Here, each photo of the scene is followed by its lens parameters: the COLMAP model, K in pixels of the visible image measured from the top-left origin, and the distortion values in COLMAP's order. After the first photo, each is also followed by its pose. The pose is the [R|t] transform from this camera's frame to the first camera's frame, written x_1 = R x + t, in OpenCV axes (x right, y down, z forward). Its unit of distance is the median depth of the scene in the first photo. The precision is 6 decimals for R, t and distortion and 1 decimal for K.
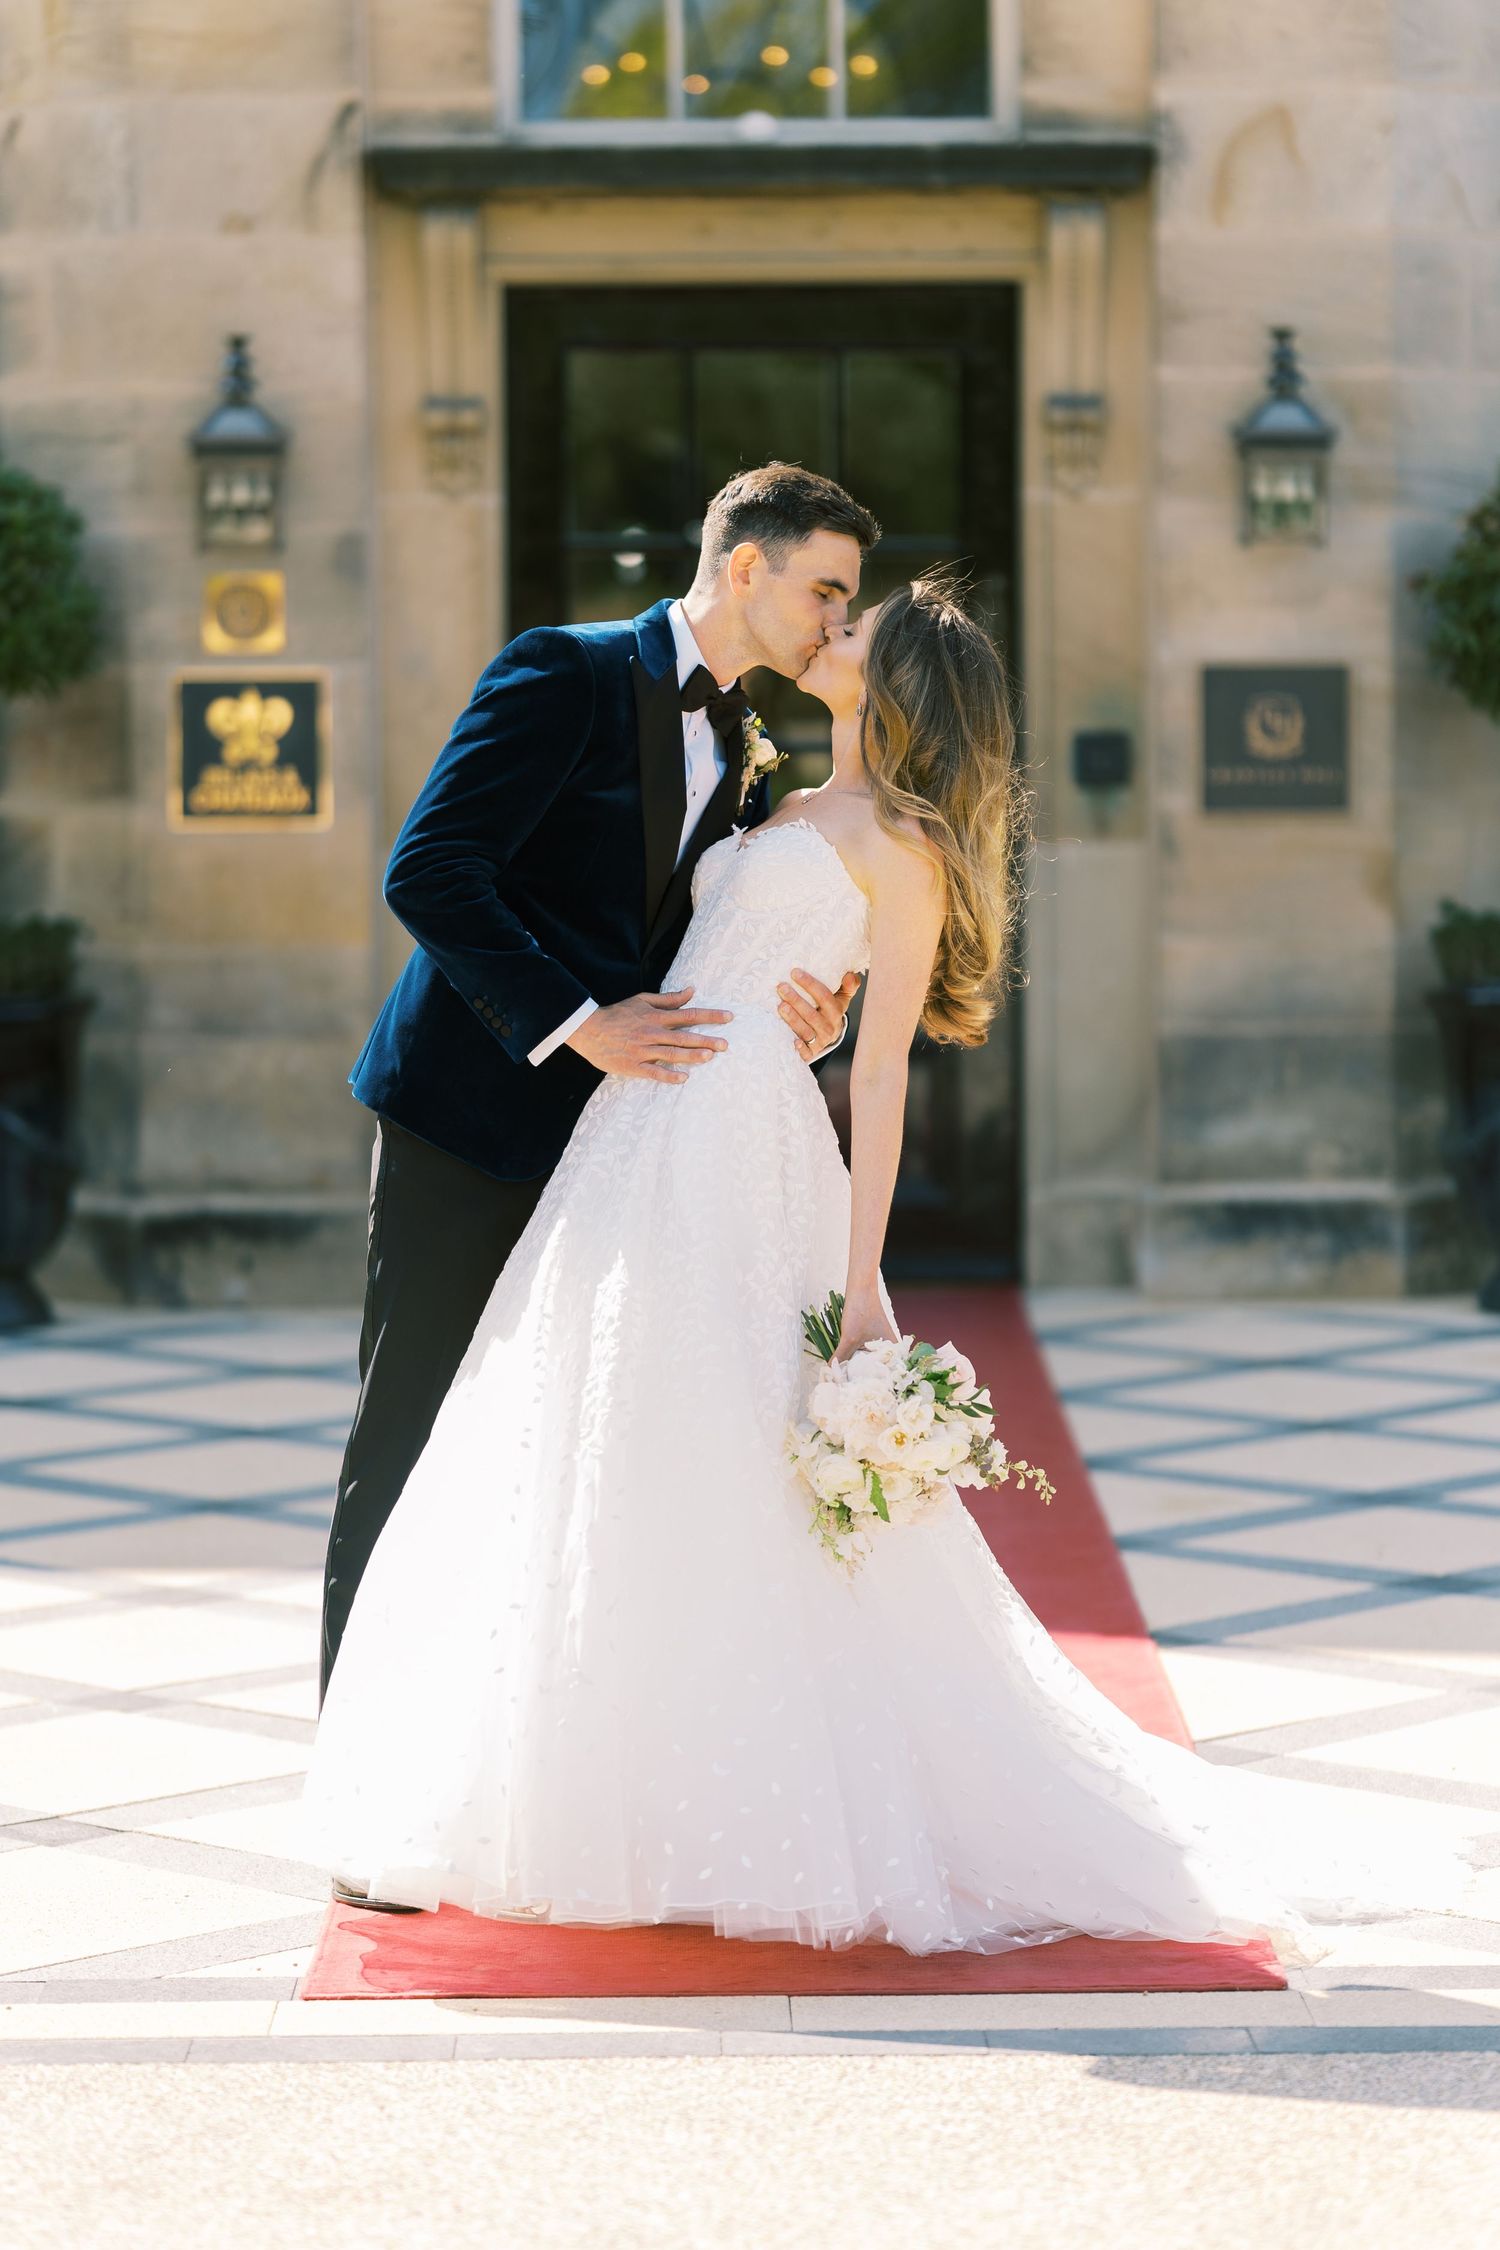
lens RADIAL K [[5835.6, 0, 750.0], [0, 5835.6, 1125.0], [0, 0, 1]] dist [-0.030028, 0.919747]
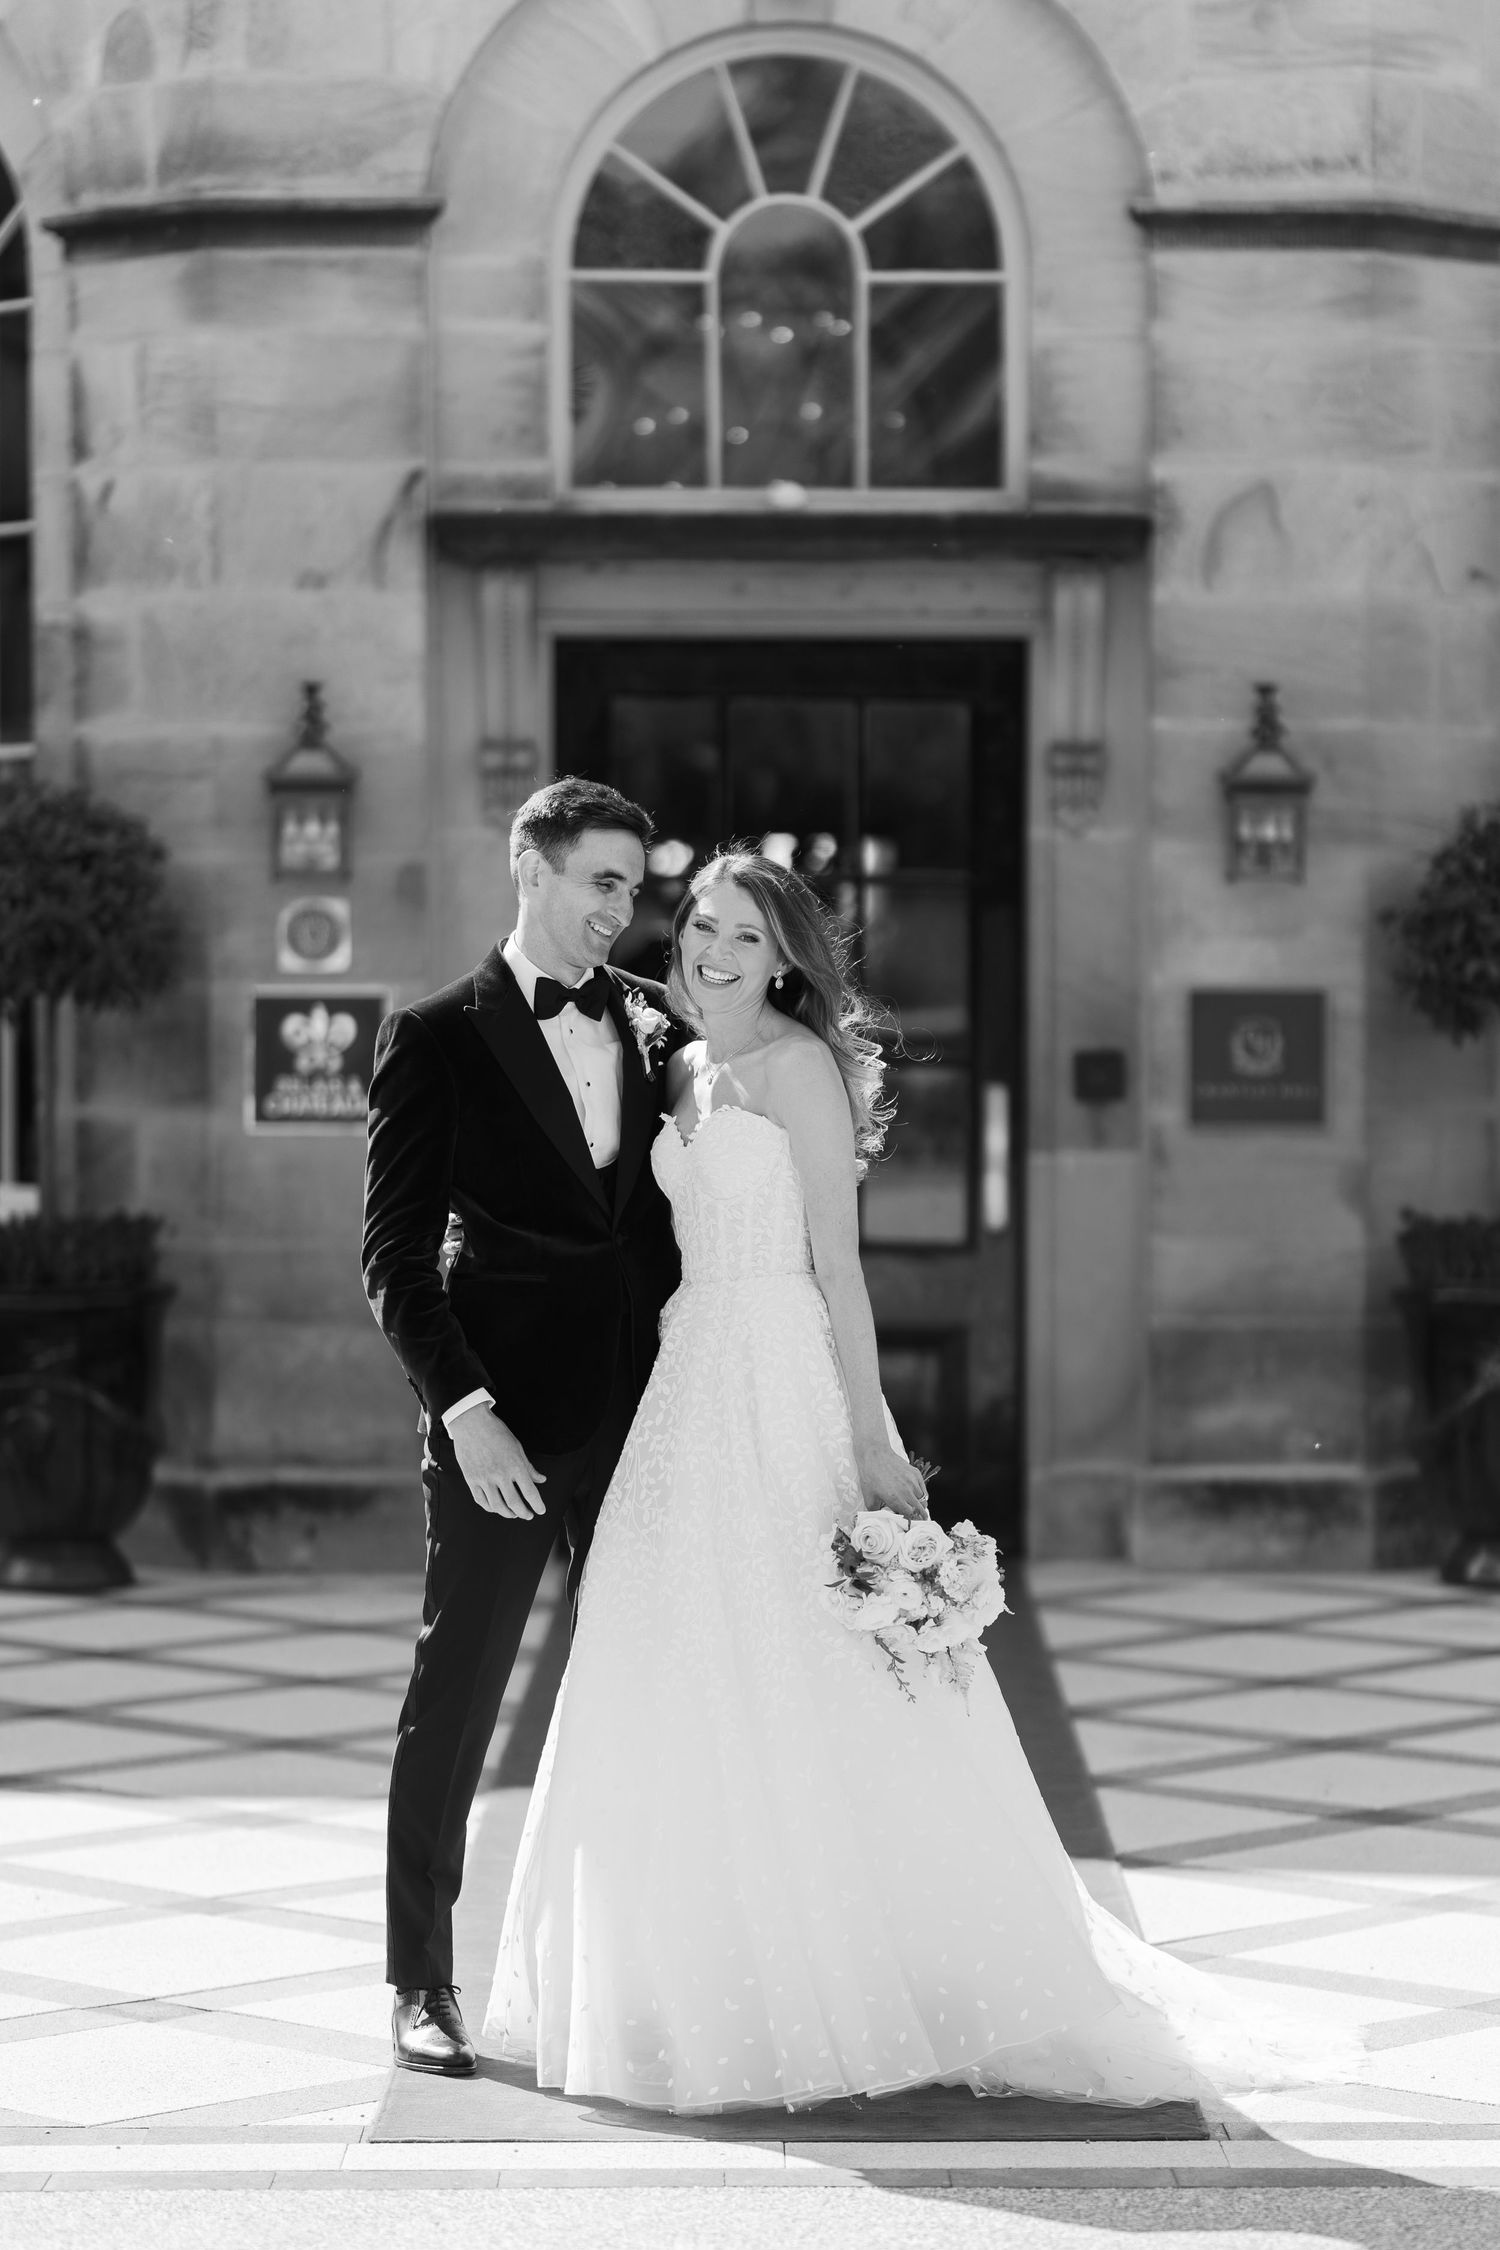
lens RADIAL K [[6581.0, 0, 925.5], [0, 6581.0, 1332.6], [0, 0, 1]] dist [-0.101593, 0.671003]
pose [[0.999875, 0.007427, 0.013930, 0.011071], [-0.007205, 0.999847, -0.015953, 0.005343], [-0.014047, 0.015851, 0.999776, -0.230550]]
